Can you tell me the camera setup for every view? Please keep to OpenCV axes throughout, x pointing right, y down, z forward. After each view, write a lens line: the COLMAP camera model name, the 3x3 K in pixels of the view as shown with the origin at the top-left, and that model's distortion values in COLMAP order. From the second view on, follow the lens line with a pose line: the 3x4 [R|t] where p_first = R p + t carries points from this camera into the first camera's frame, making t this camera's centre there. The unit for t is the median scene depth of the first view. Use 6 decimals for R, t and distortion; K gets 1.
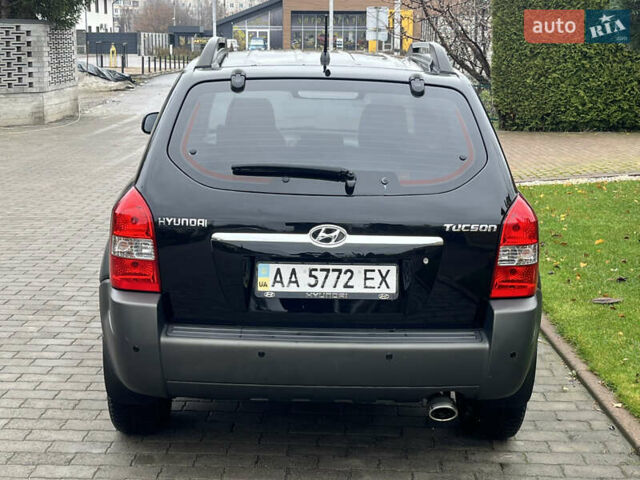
lens RADIAL K [[1022.1, 0, 320.0], [0, 1022.1, 240.0], [0, 0, 1]] dist [0.189586, -0.697624]
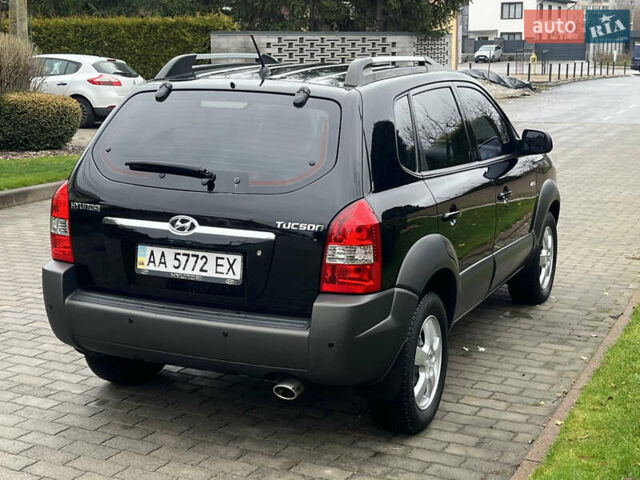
lens RADIAL K [[1022.1, 0, 320.0], [0, 1022.1, 240.0], [0, 0, 1]] dist [0.189586, -0.697624]
pose [[0.902074, 0.068338, -0.426136, 0.637256], [-0.070936, 0.997433, 0.009791, -0.009605], [0.425711, 0.021396, 0.904606, 0.009647]]
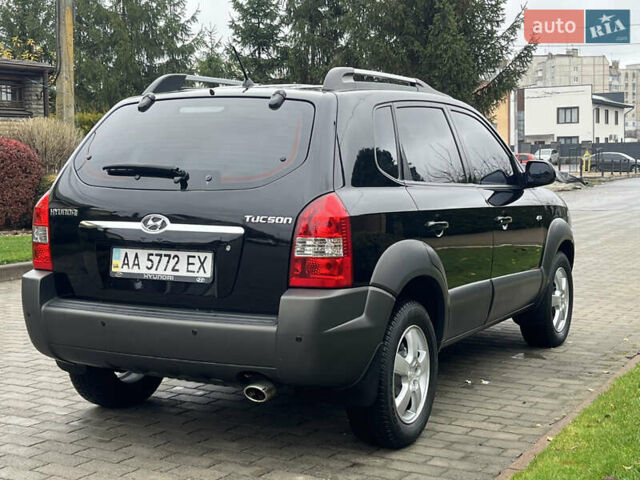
lens RADIAL K [[1022.1, 0, 320.0], [0, 1022.1, 240.0], [0, 0, 1]] dist [0.189586, -0.697624]
pose [[0.874887, 0.018048, -0.483990, 0.721717], [-0.071112, 0.993262, -0.091507, 0.105308], [0.479078, 0.114476, 0.870276, 0.079594]]
